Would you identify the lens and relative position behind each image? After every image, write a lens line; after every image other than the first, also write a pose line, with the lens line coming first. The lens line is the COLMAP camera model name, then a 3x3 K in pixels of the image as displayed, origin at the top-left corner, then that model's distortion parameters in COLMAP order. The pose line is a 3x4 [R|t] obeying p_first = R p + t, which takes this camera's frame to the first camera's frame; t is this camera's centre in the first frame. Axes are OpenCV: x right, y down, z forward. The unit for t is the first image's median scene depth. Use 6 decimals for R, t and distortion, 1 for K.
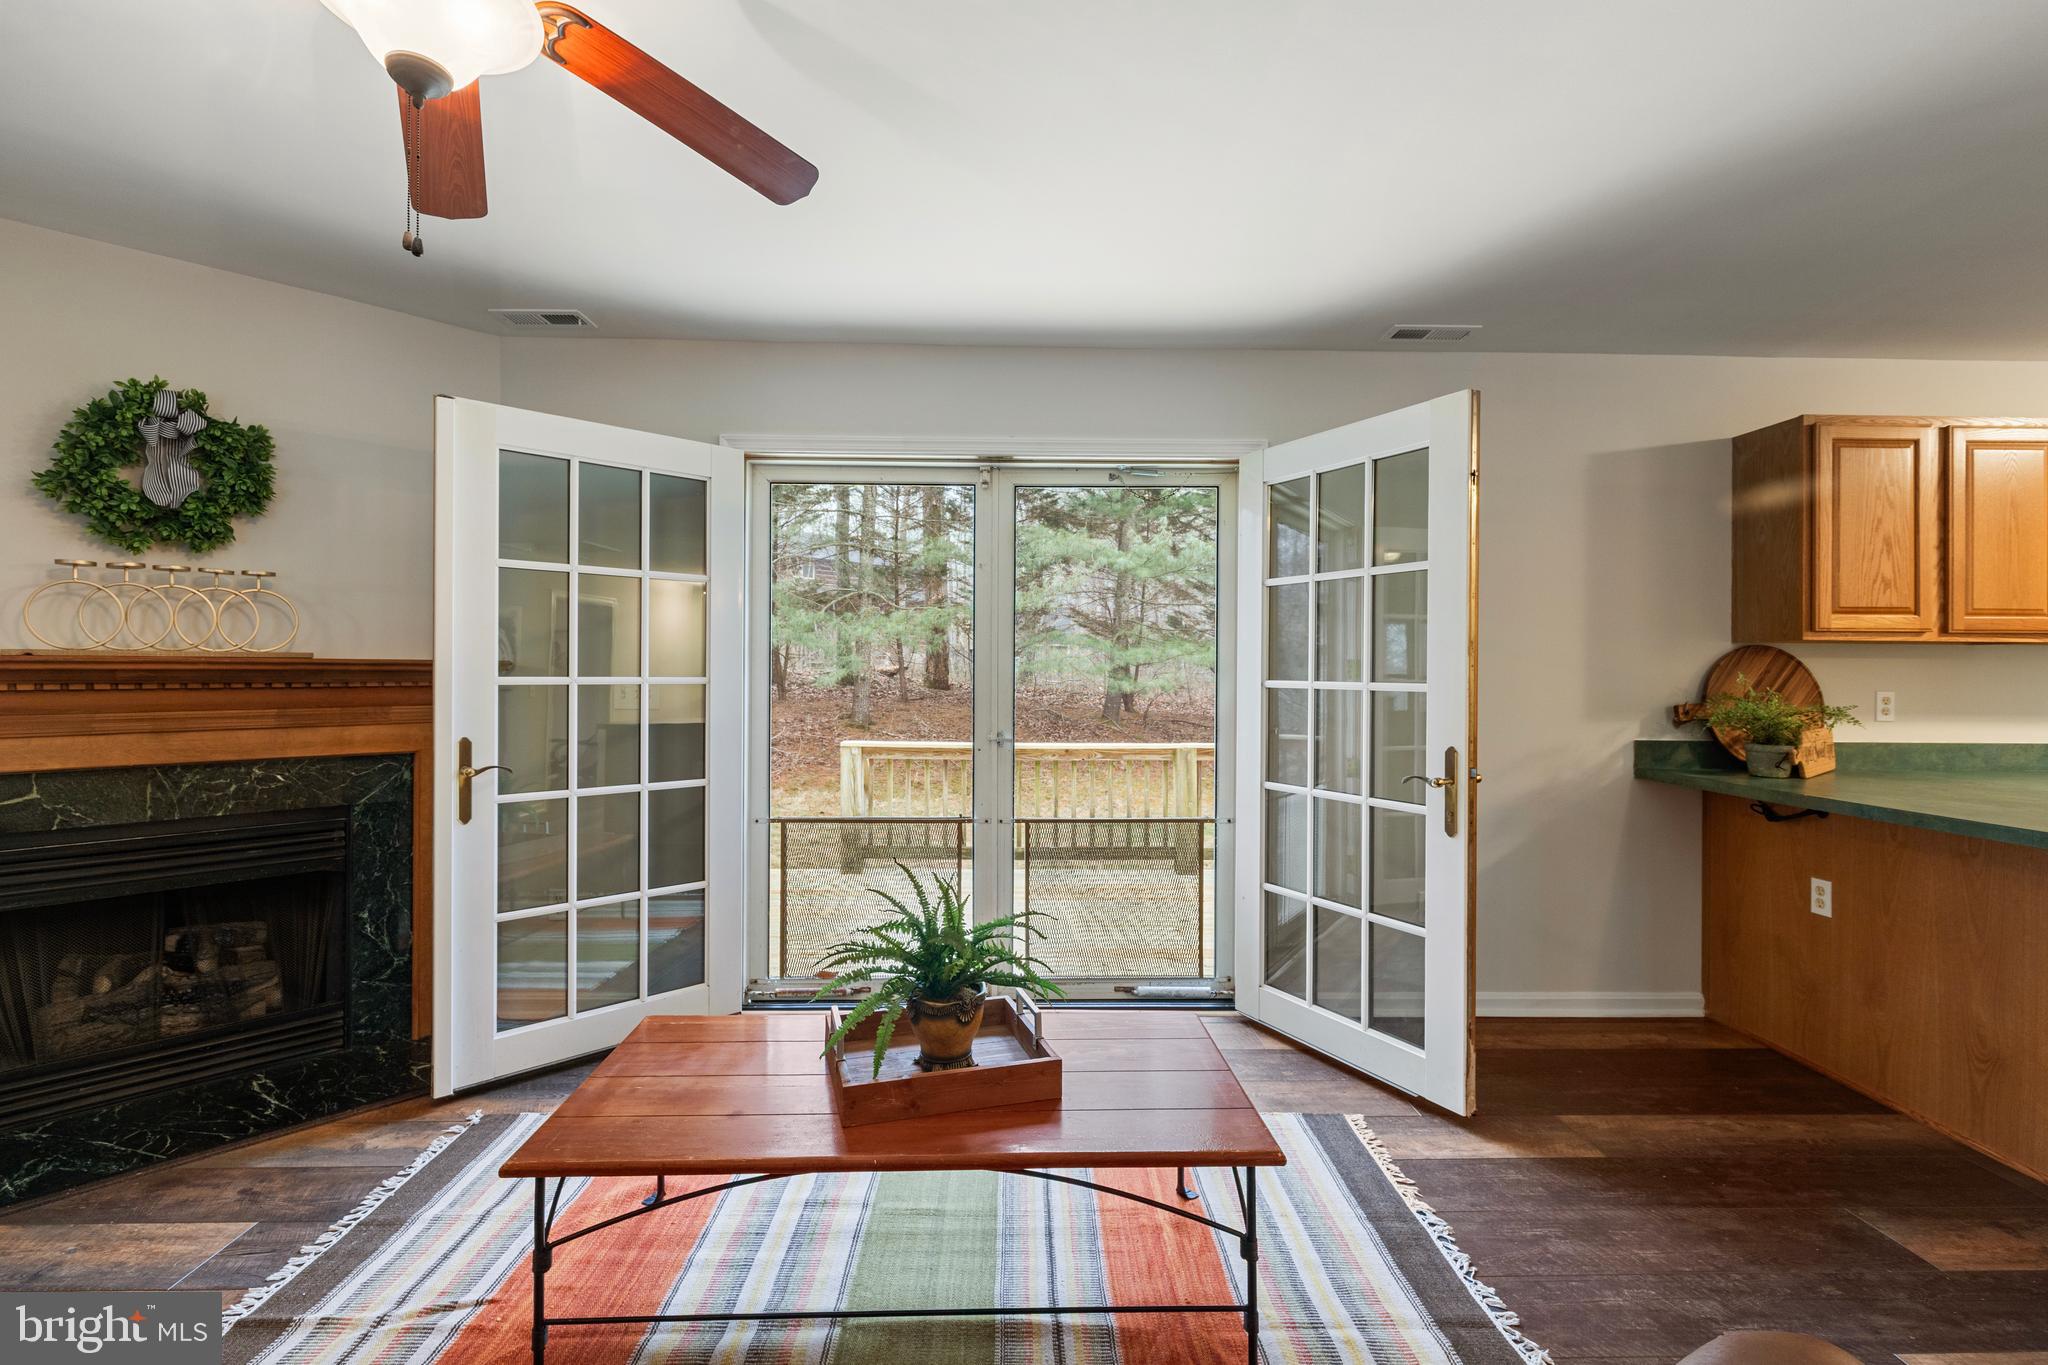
lens RADIAL K [[932.7, 0, 1020.6], [0, 932.7, 673.6], [0, 0, 1]] dist [0.004377, 0.000851]
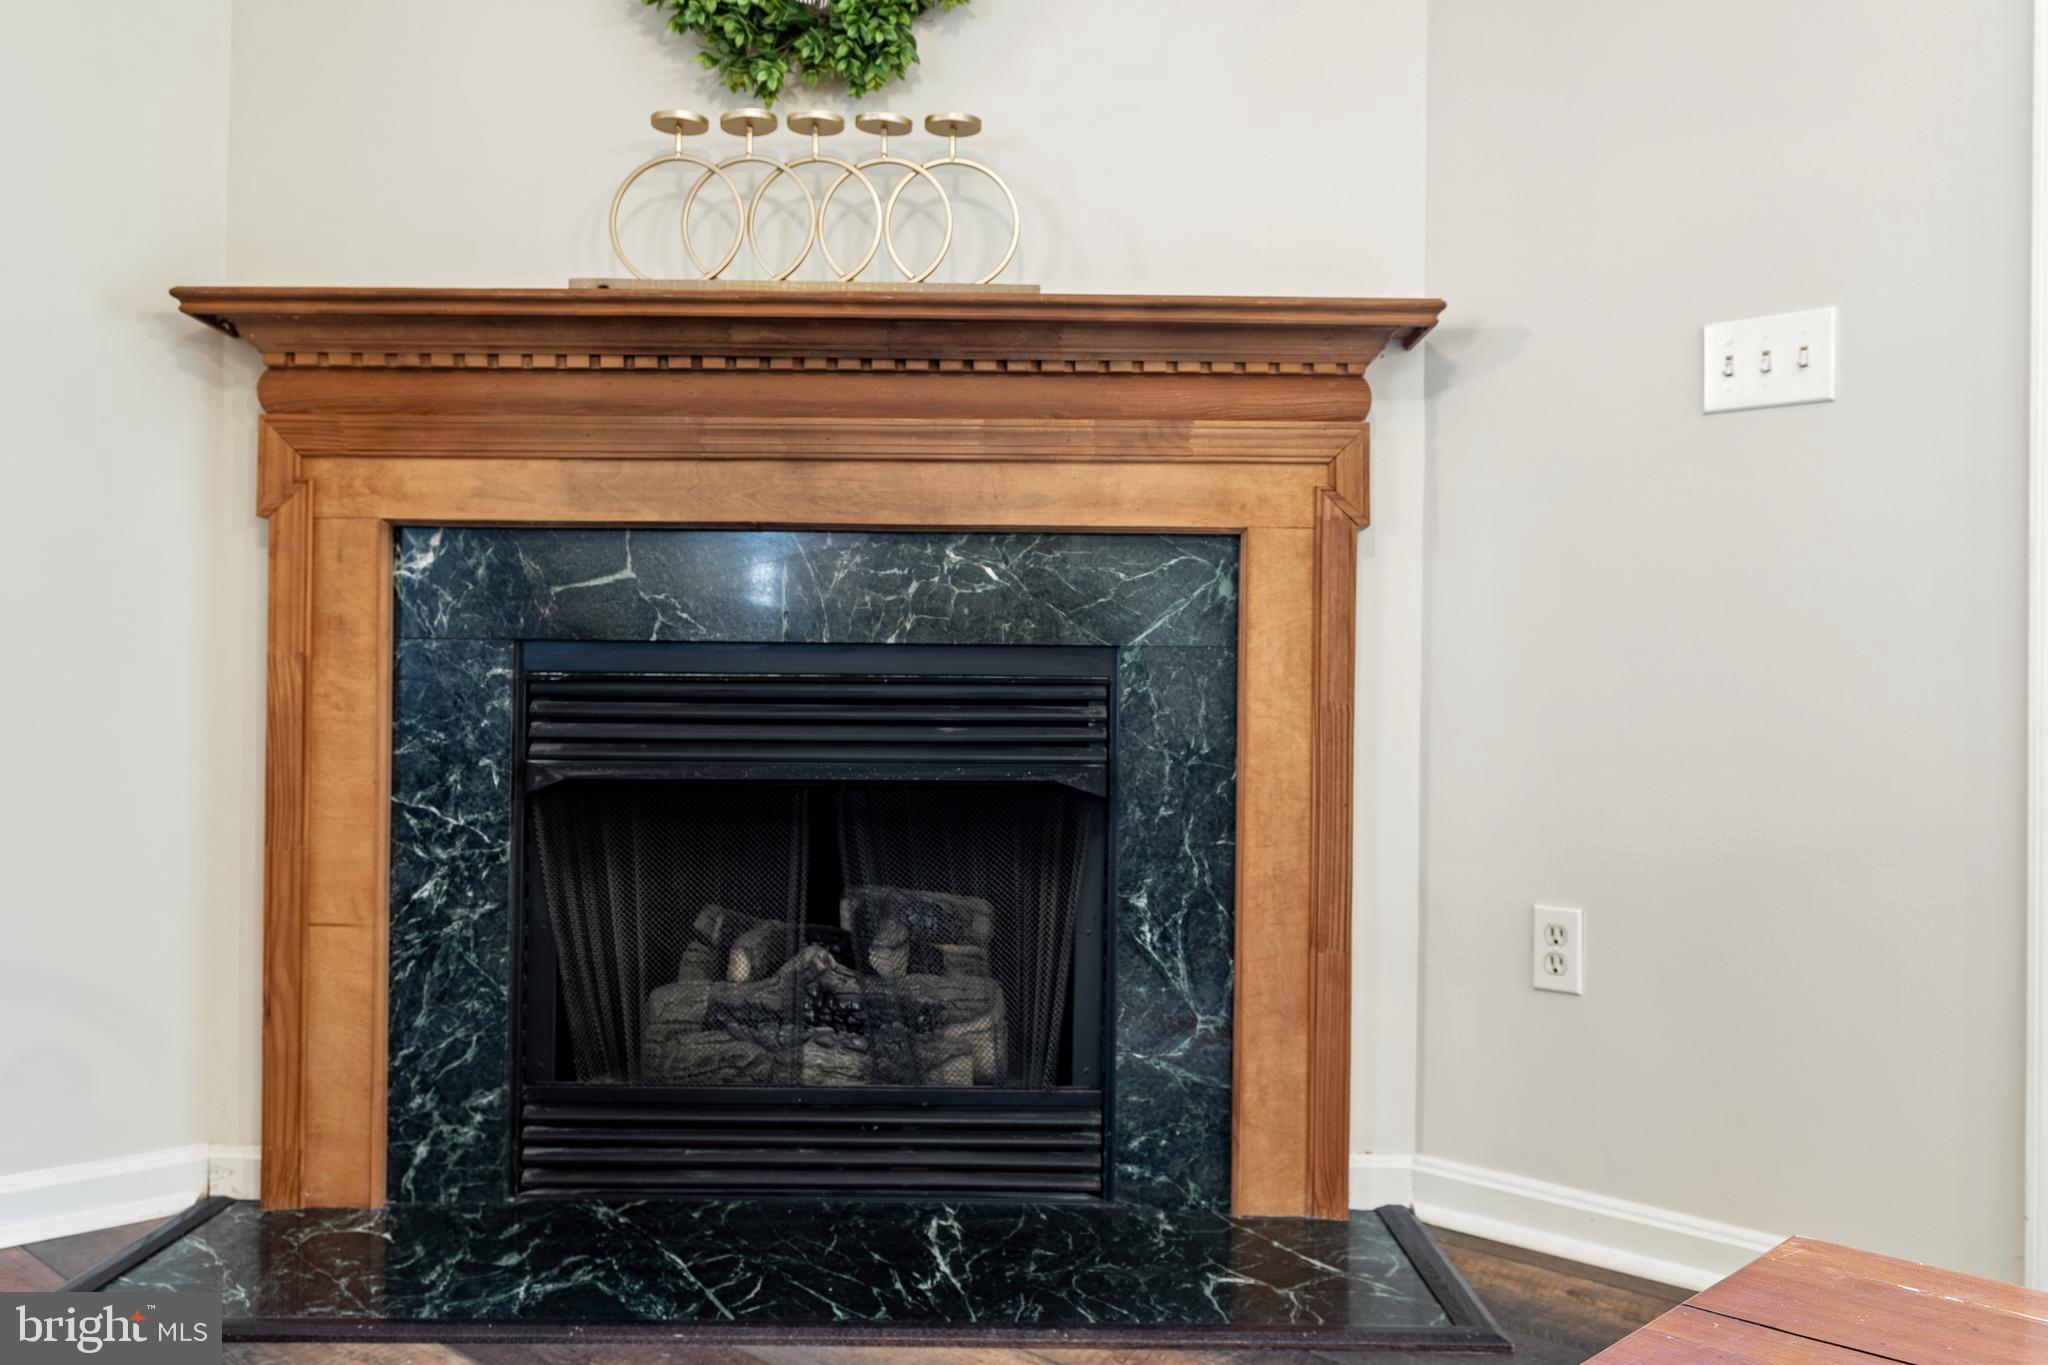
lens RADIAL K [[1742.3, 0, 1020.5], [0, 1742.3, 676.3], [0, 0, 1]] dist [0.006098, 0.003720]
pose [[0.692715, -0.007686, -0.721170, -0.164136], [-0.010704, 0.999724, -0.020936, 0.182478], [0.721132, 0.022223, 0.692441, 0.422189]]
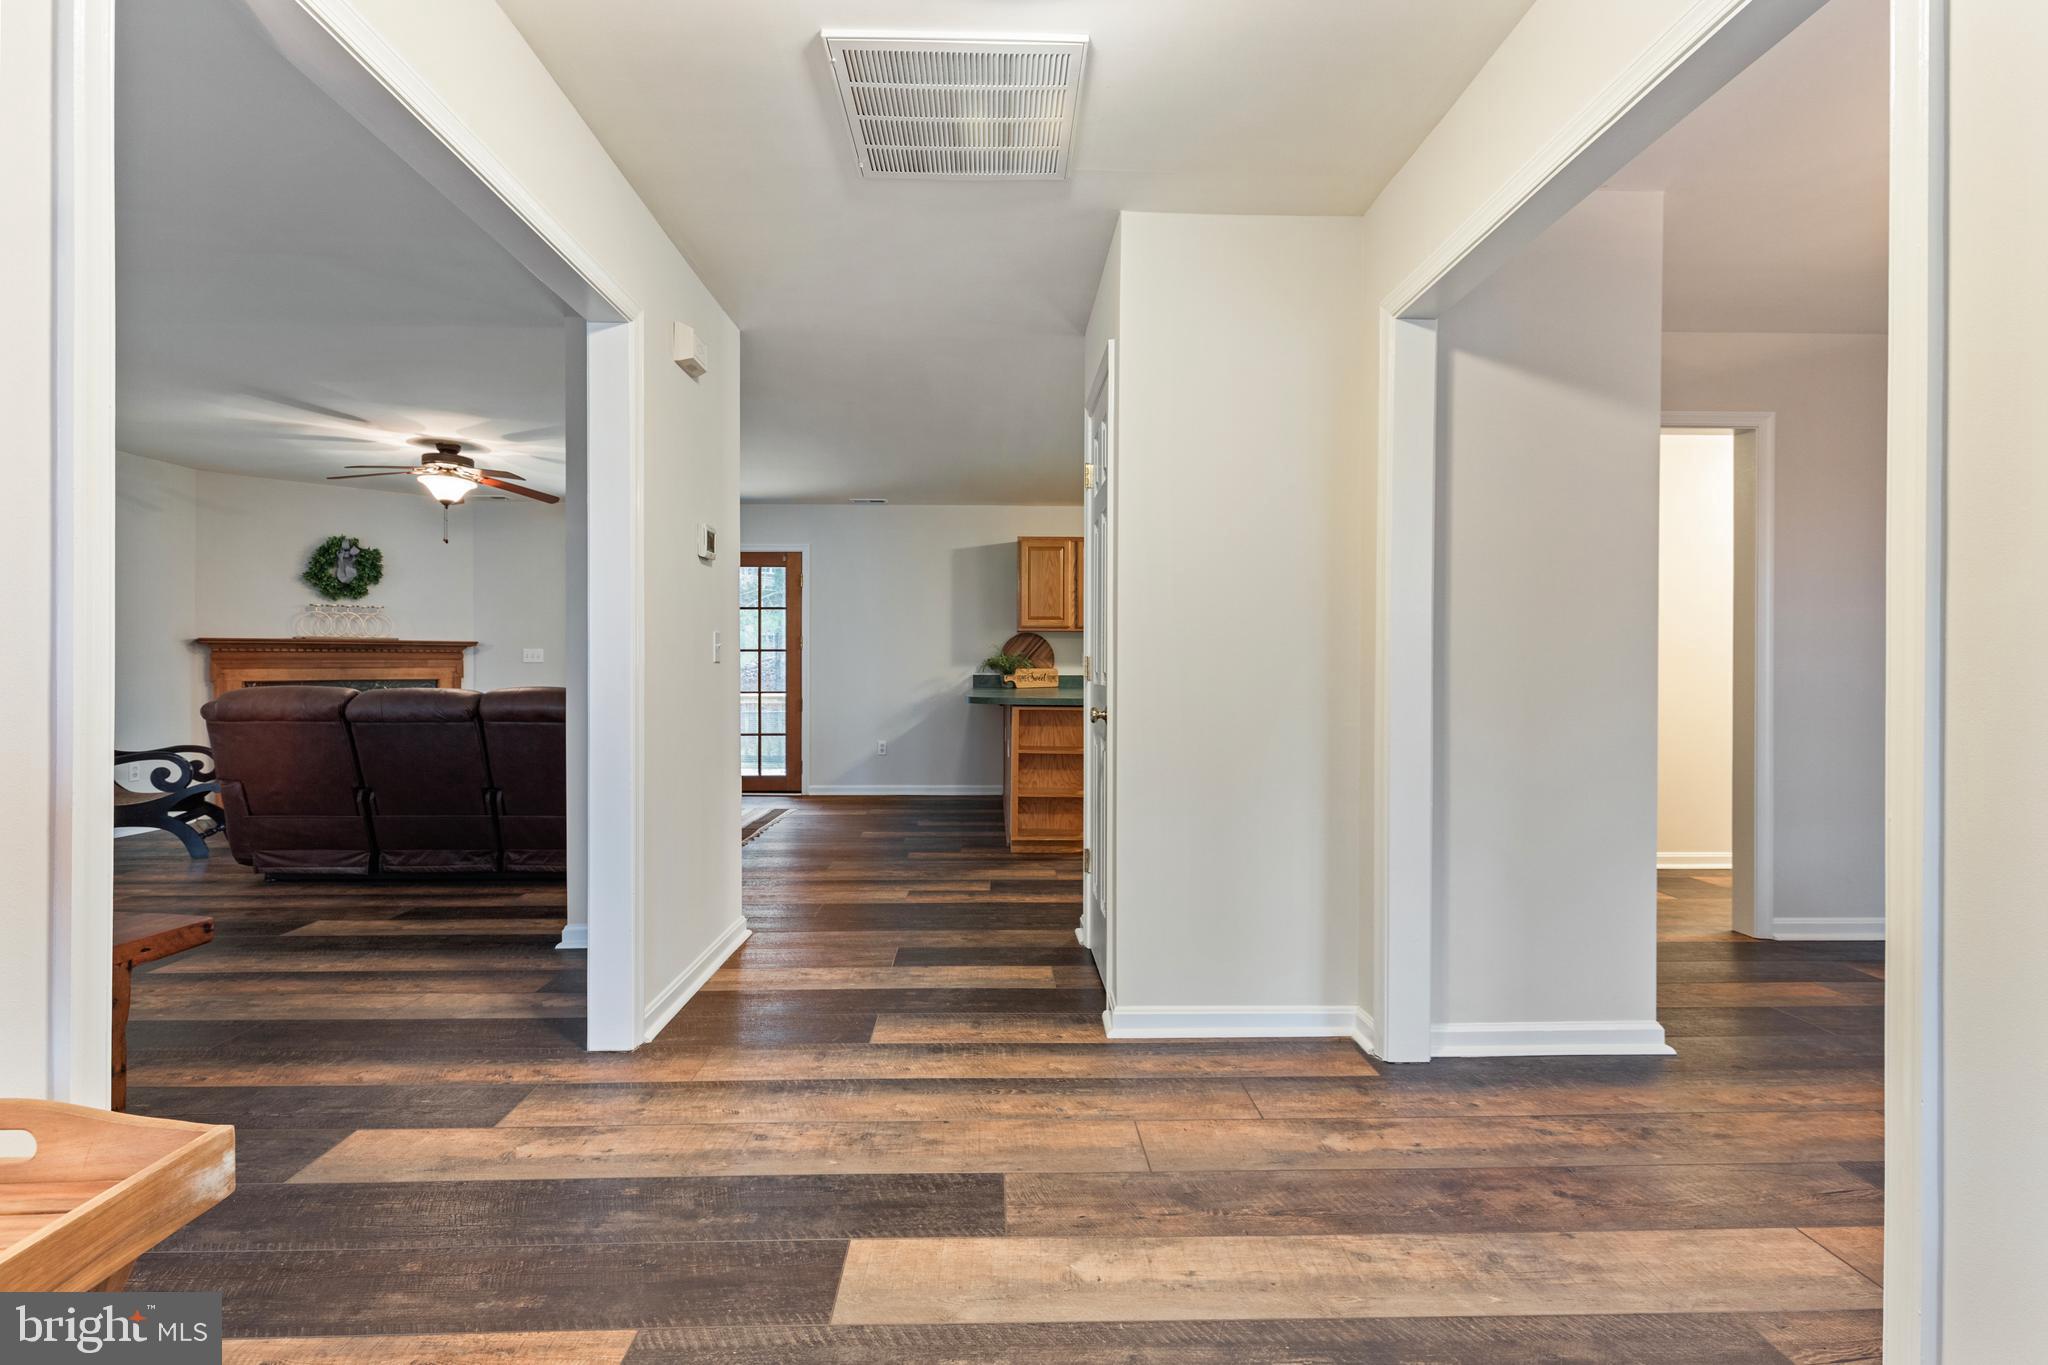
lens RADIAL K [[918.4, 0, 1012.0], [0, 918.4, 675.6], [0, 0, 1]] dist [0.002872, 0.000146]
pose [[0.999981, -0.004305, -0.004360, 0.921826], [0.004338, 0.999962, 0.007589, 0.068464], [0.004327, -0.007607, 0.999962, -1.493980]]
